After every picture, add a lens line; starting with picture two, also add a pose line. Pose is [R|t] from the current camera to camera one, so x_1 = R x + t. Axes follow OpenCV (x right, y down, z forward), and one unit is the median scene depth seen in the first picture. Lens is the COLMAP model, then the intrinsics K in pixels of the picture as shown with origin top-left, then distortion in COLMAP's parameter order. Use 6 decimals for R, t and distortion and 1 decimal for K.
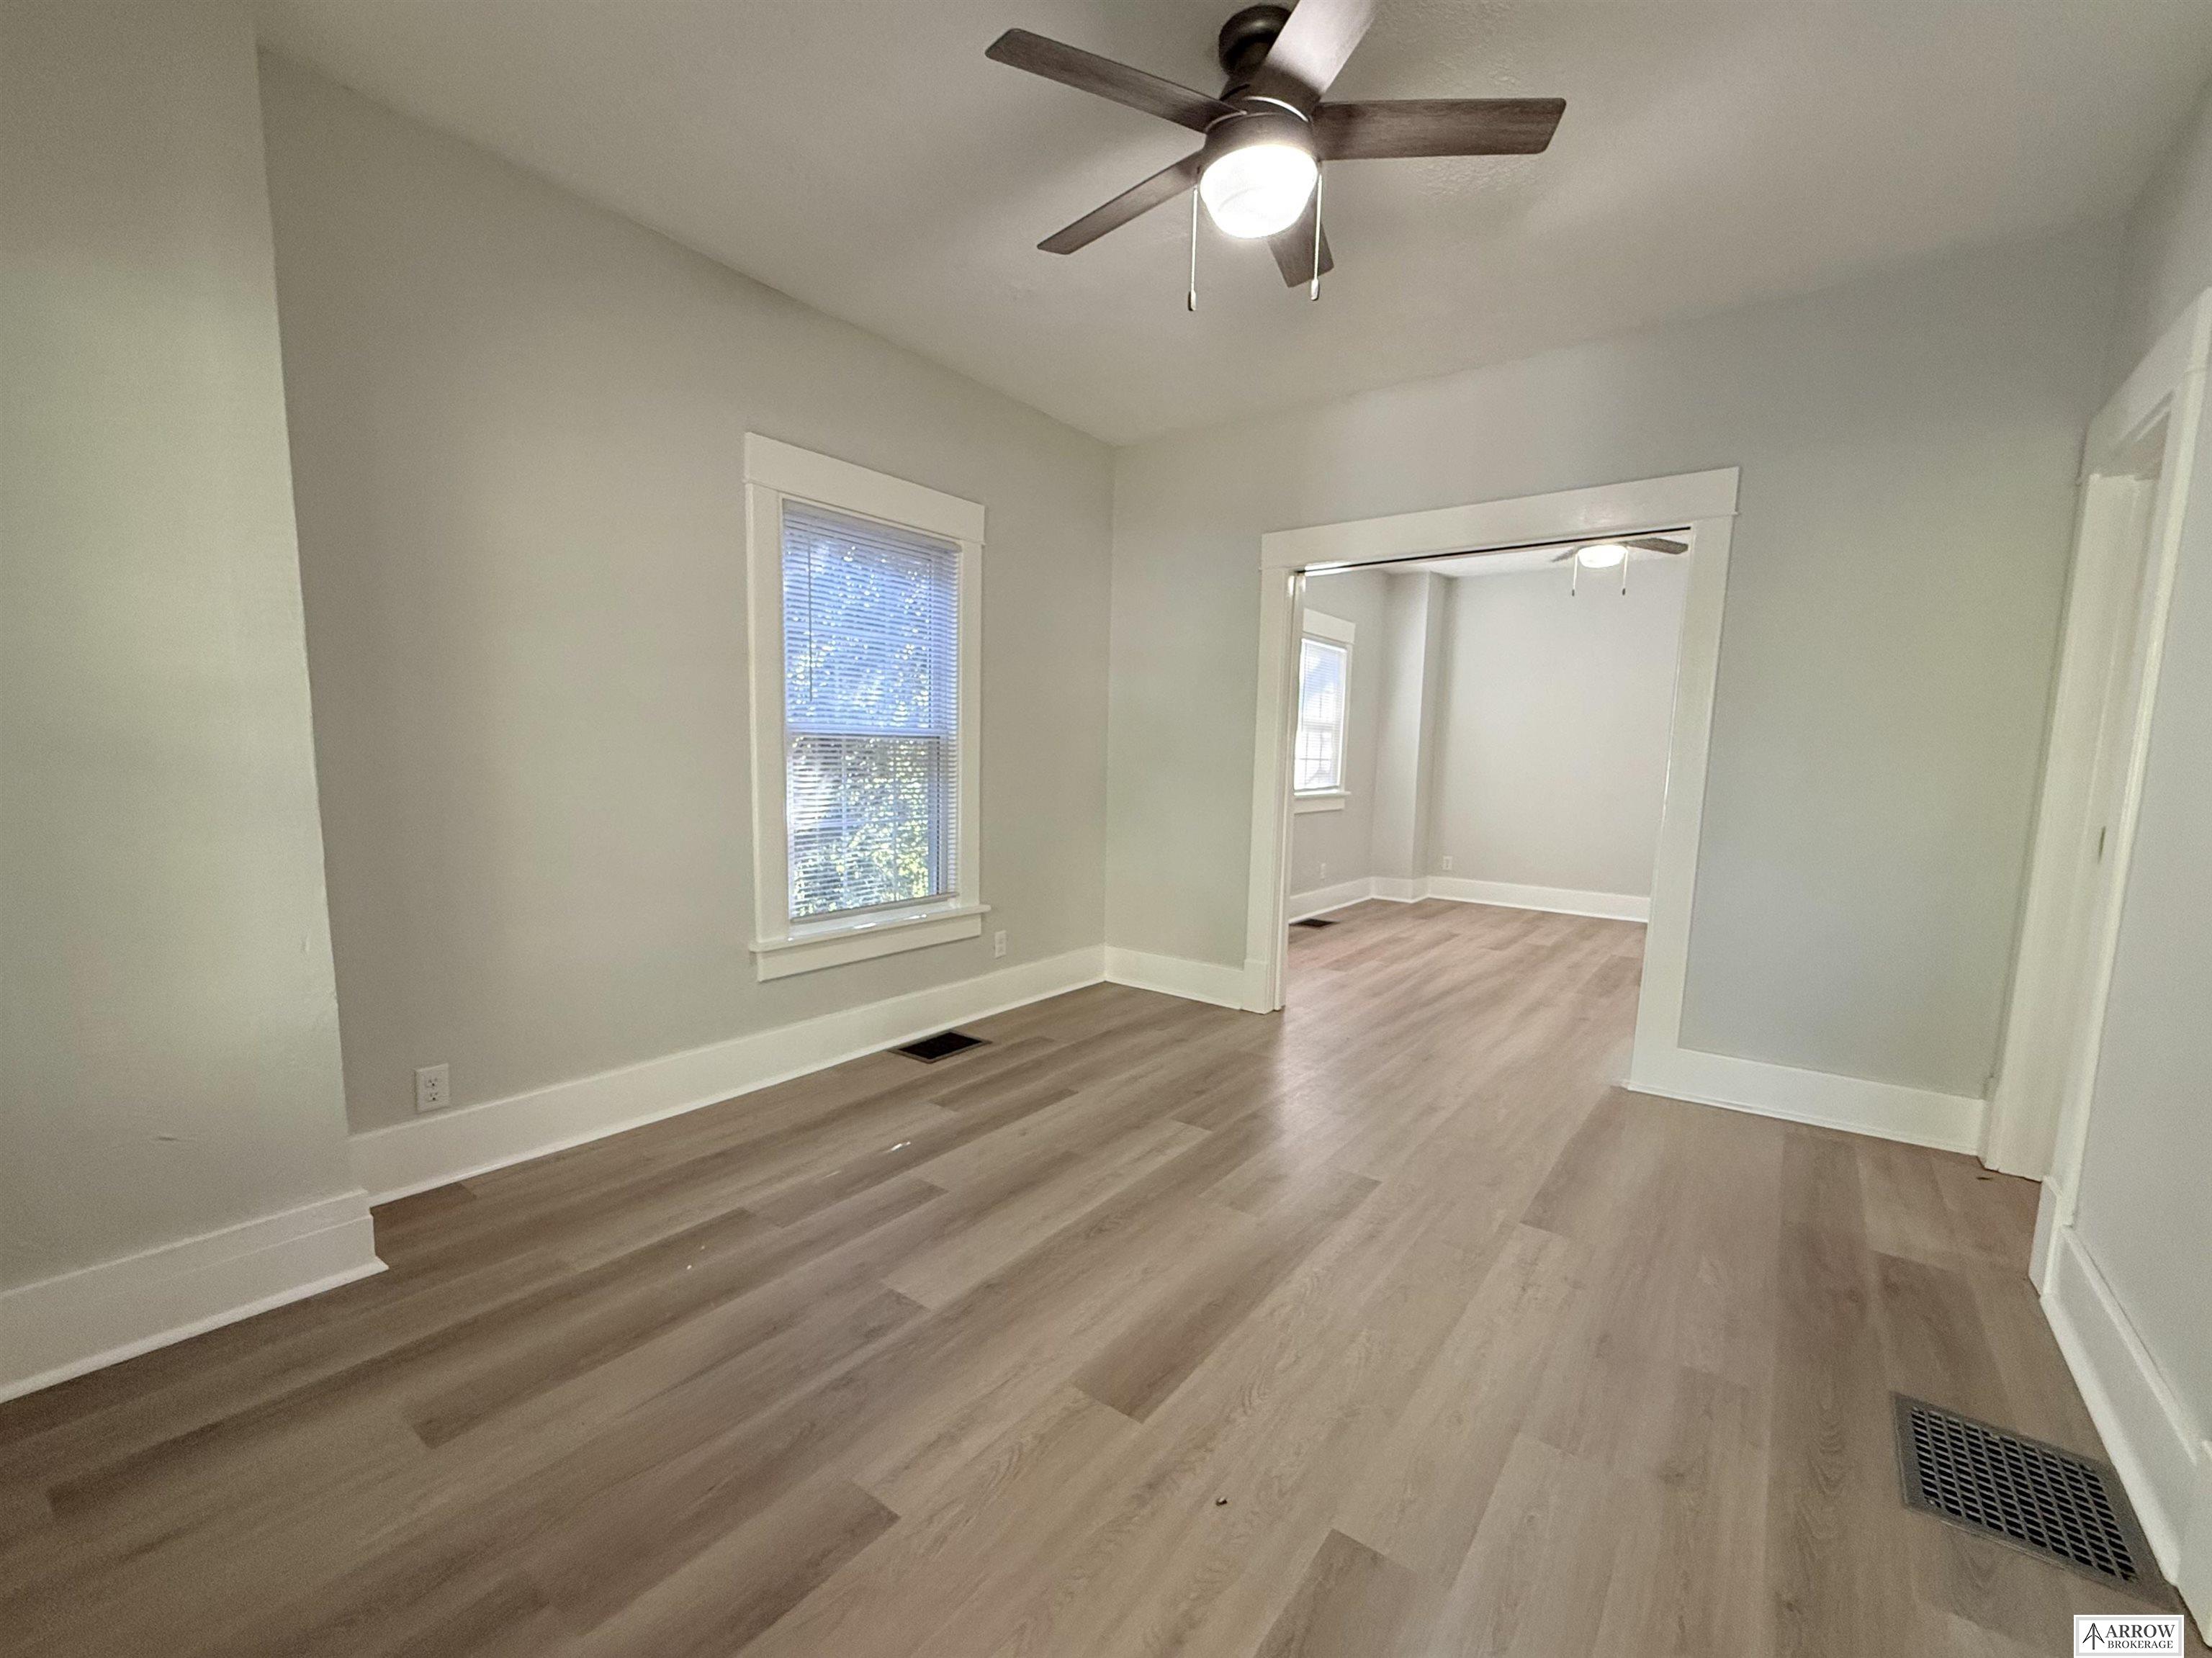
lens RADIAL K [[943.2, 0, 1099.1], [0, 943.2, 867.9], [0, 0, 1]] dist [-0.003534, -0.000393]
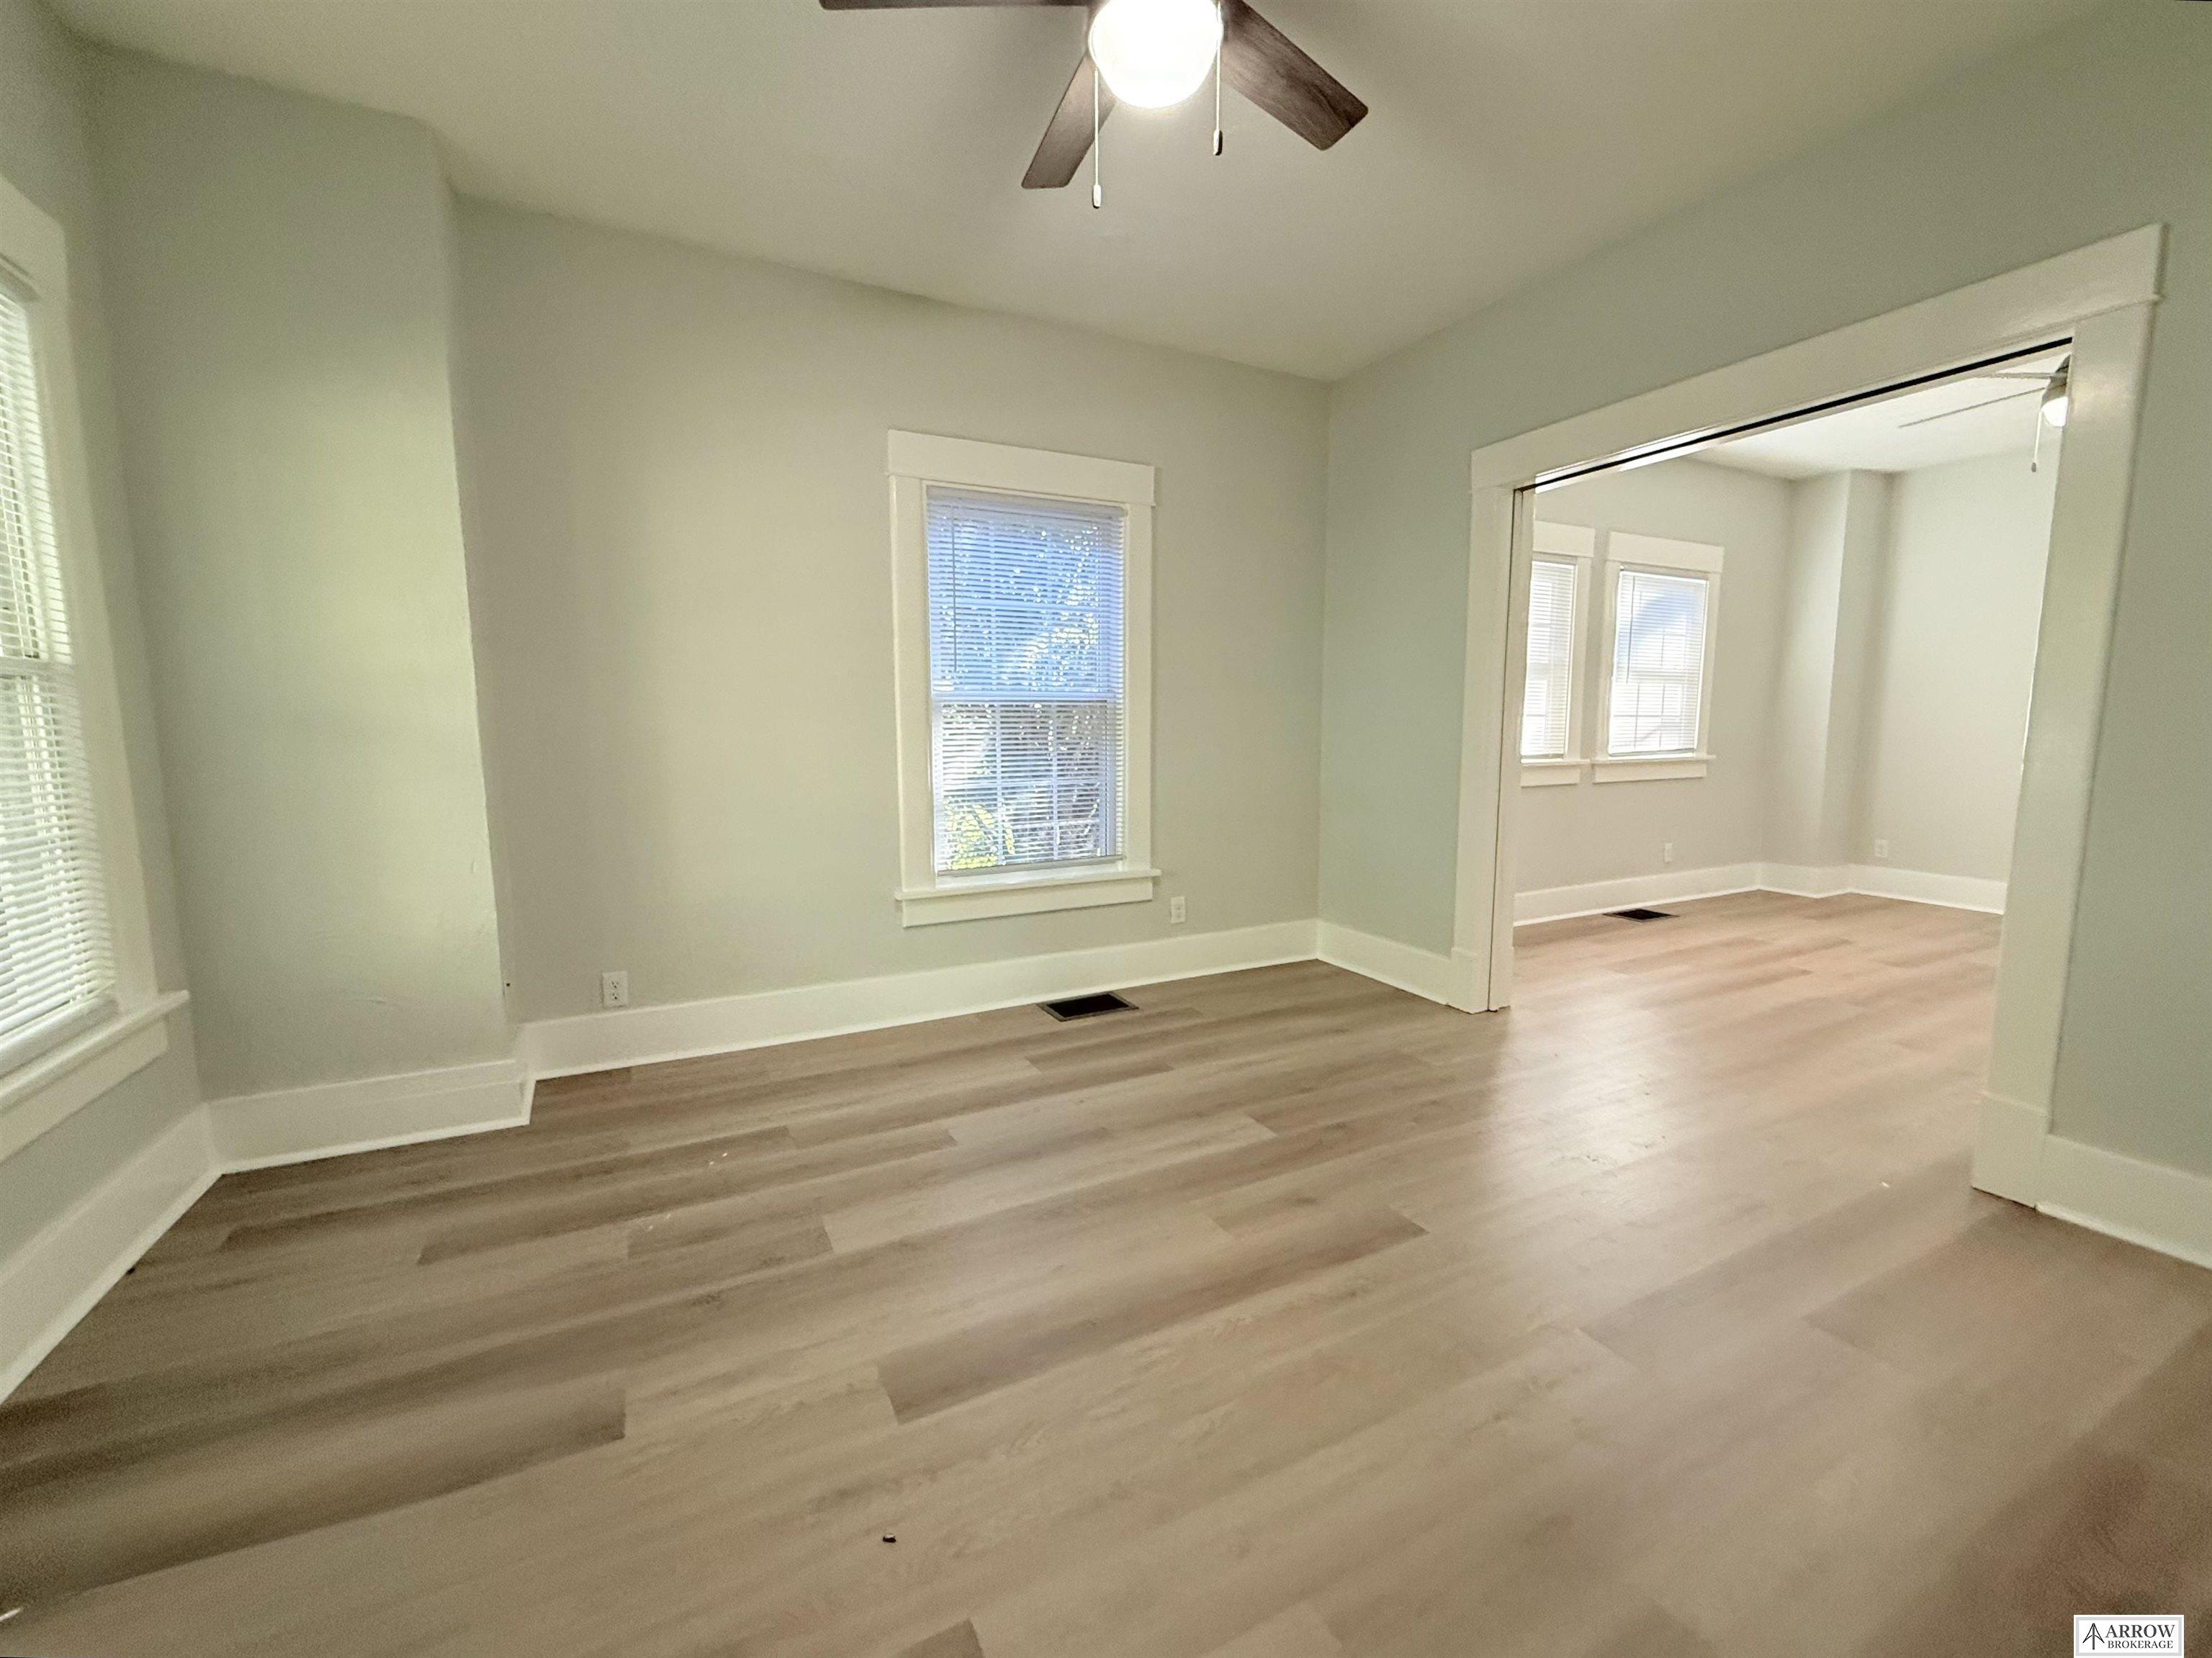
lens RADIAL K [[912.8, 0, 1092.3], [0, 912.8, 826.2], [0, 0, 1]] dist [-0.000984, -0.000320]
pose [[0.895328, 0.026084, -0.444643, 0.297031], [-0.031654, 0.999486, -0.005104, 0.001573], [0.444281, 0.018644, 0.895693, 0.137086]]
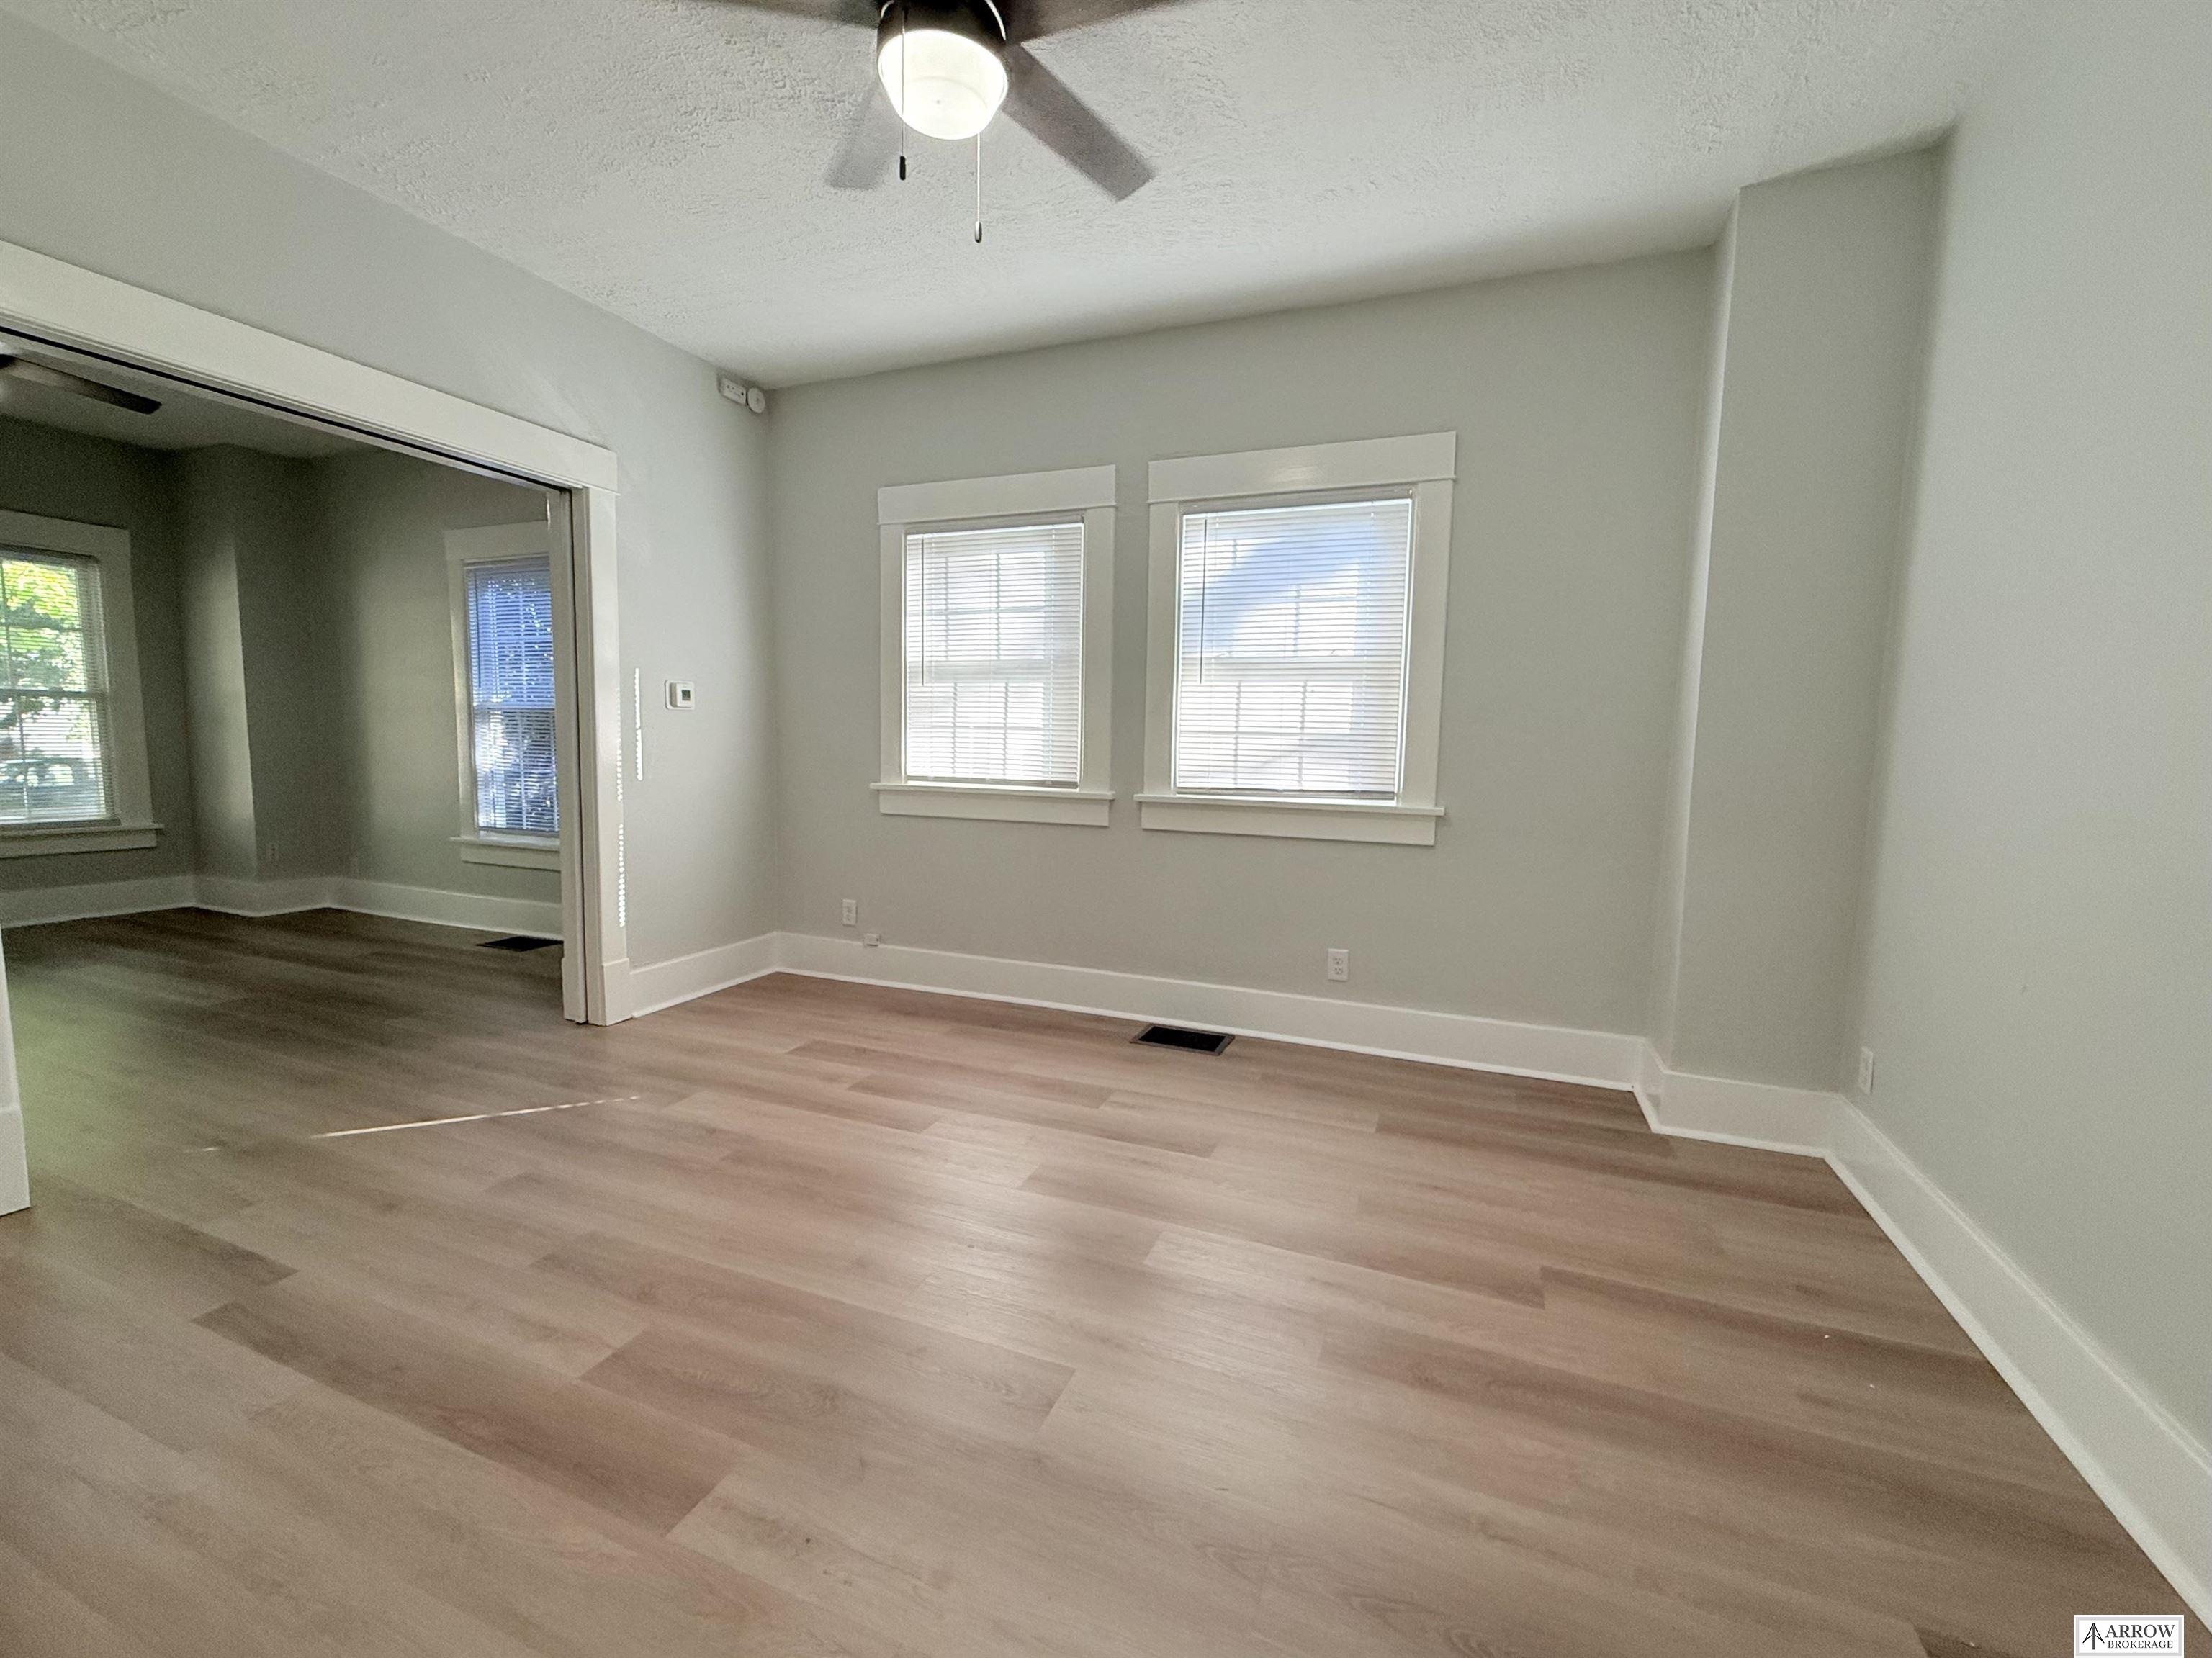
lens RADIAL K [[912.8, 0, 1092.3], [0, 912.8, 826.2], [0, 0, 1]] dist [-0.000984, -0.000320]
pose [[0.251288, 0.074512, -0.965040, 1.381820], [-0.134969, 0.989989, 0.041294, -0.145825], [0.958456, 0.119874, 0.258830, 1.571871]]
